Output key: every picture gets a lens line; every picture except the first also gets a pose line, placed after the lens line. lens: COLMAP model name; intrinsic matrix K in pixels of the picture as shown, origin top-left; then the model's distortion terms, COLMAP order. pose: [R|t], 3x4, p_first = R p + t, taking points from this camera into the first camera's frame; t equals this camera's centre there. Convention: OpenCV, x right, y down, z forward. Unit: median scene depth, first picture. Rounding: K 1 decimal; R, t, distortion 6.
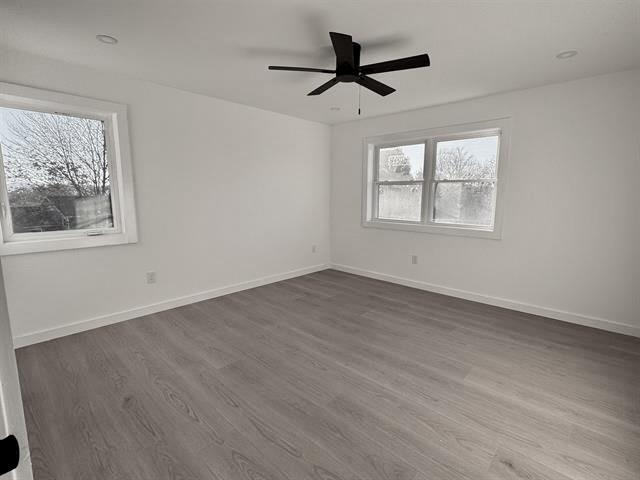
lens RADIAL K [[314.9, 0, 318.8], [0, 314.9, 239.6], [0, 0, 1]] dist [0.001951, 0.000751]
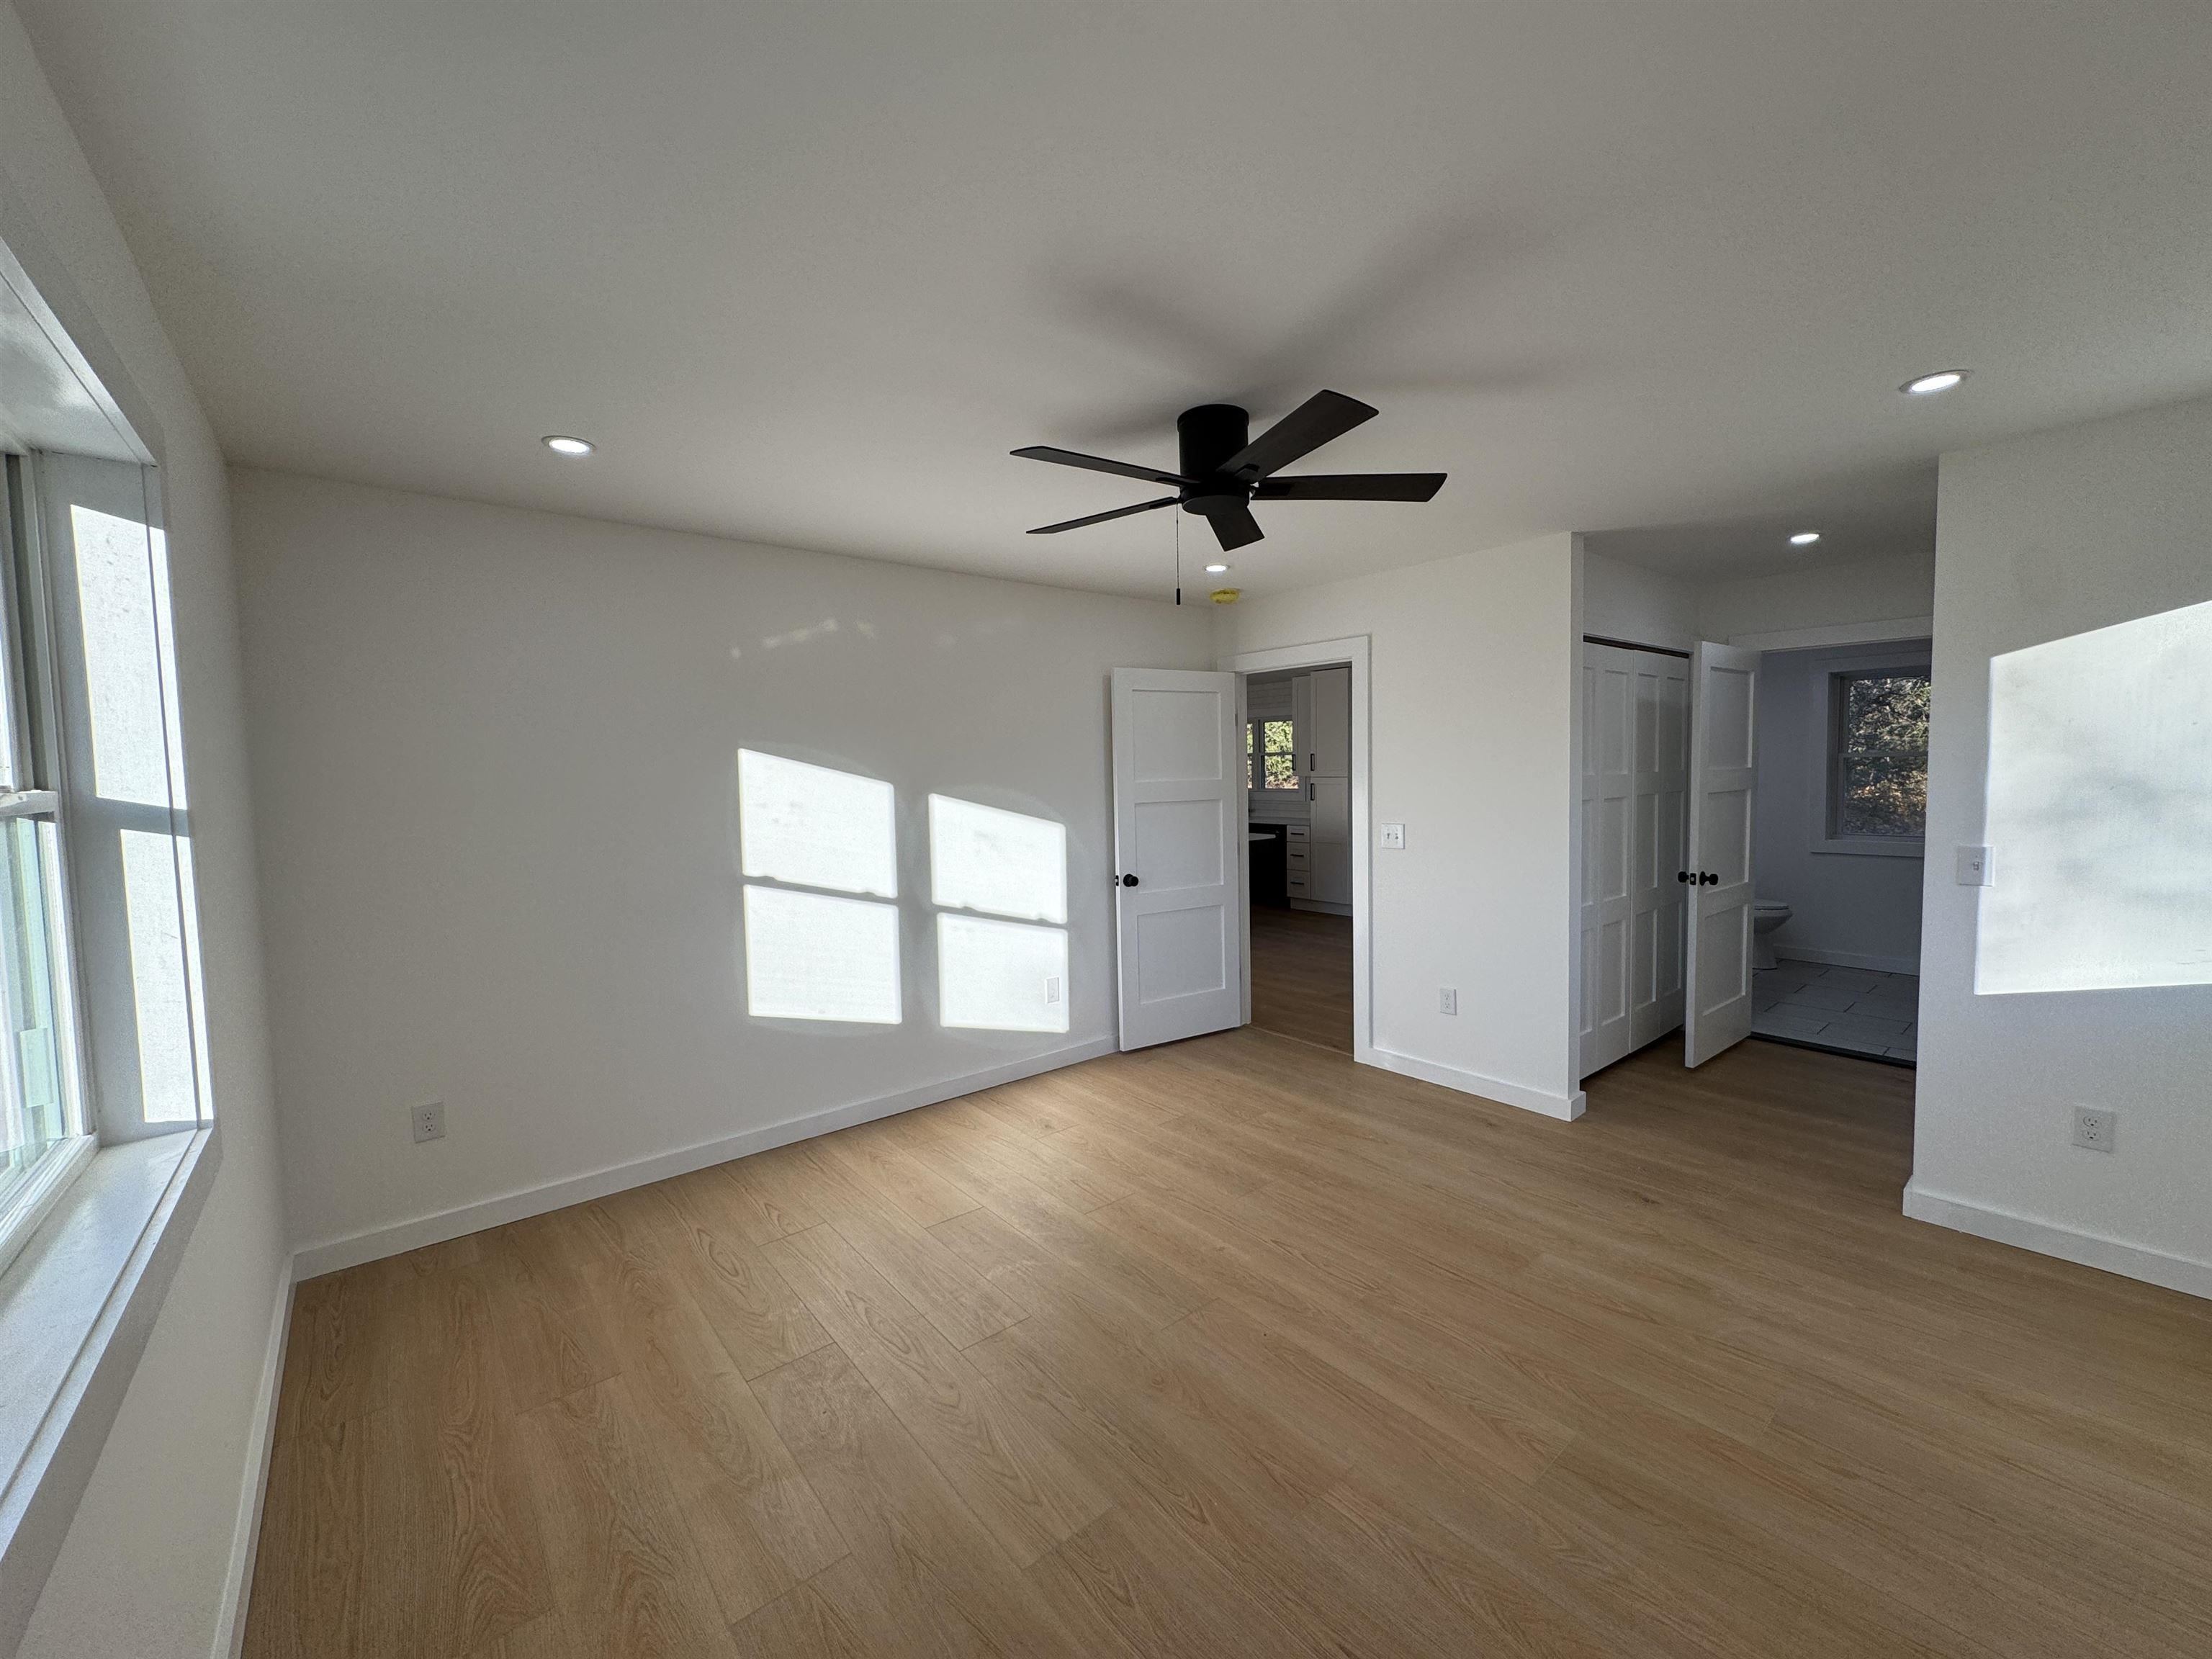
lens RADIAL K [[889.0, 0, 1105.2], [0, 889.0, 819.6], [0, 0, 1]] dist [-0.001773, 0.000533]
pose [[-0.992402, 0.009302, 0.122686, 0.069032], [0.034287, 0.978547, 0.203151, -0.283894], [-0.118164, 0.205814, -0.971431, 1.521254]]
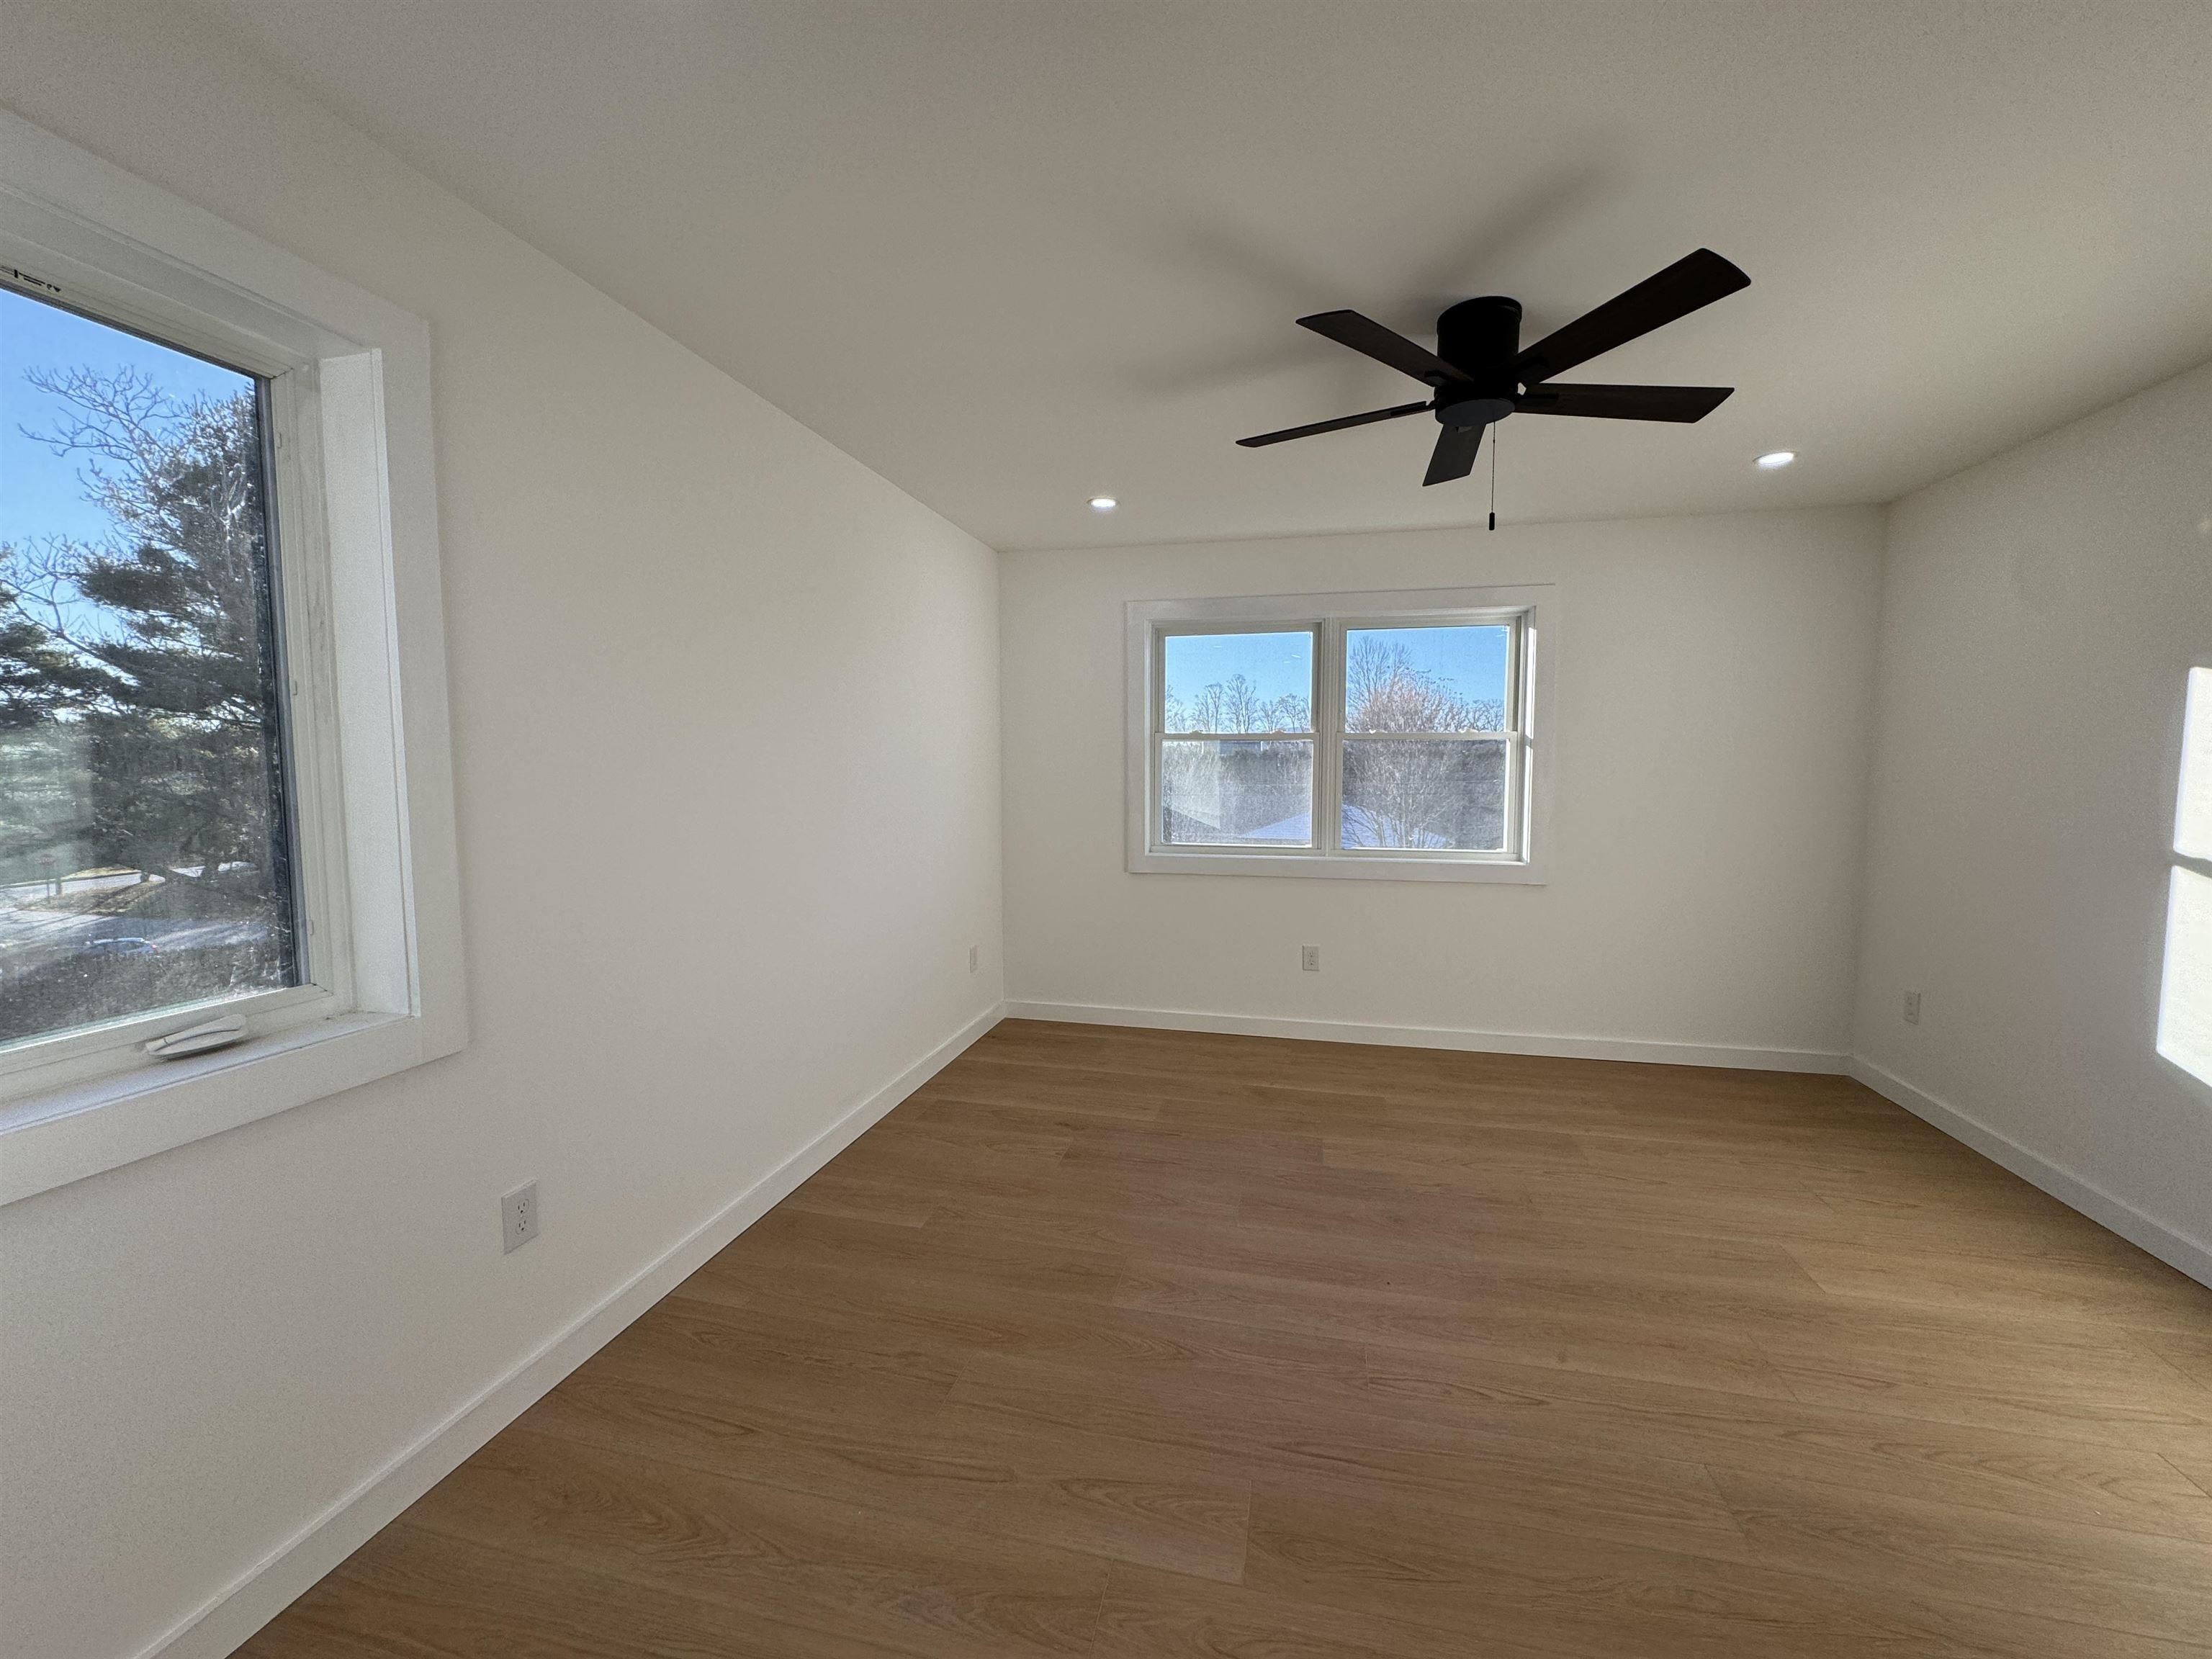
lens RADIAL K [[889.0, 0, 1110.2], [0, 889.0, 828.4], [0, 0, 1]] dist [-0.001773, 0.000533]
pose [[0.859358, -0.041975, 0.509649, -0.513900], [0.077349, 0.995828, -0.048407, -0.066694], [-0.505490, 0.081020, 0.859020, 0.348861]]
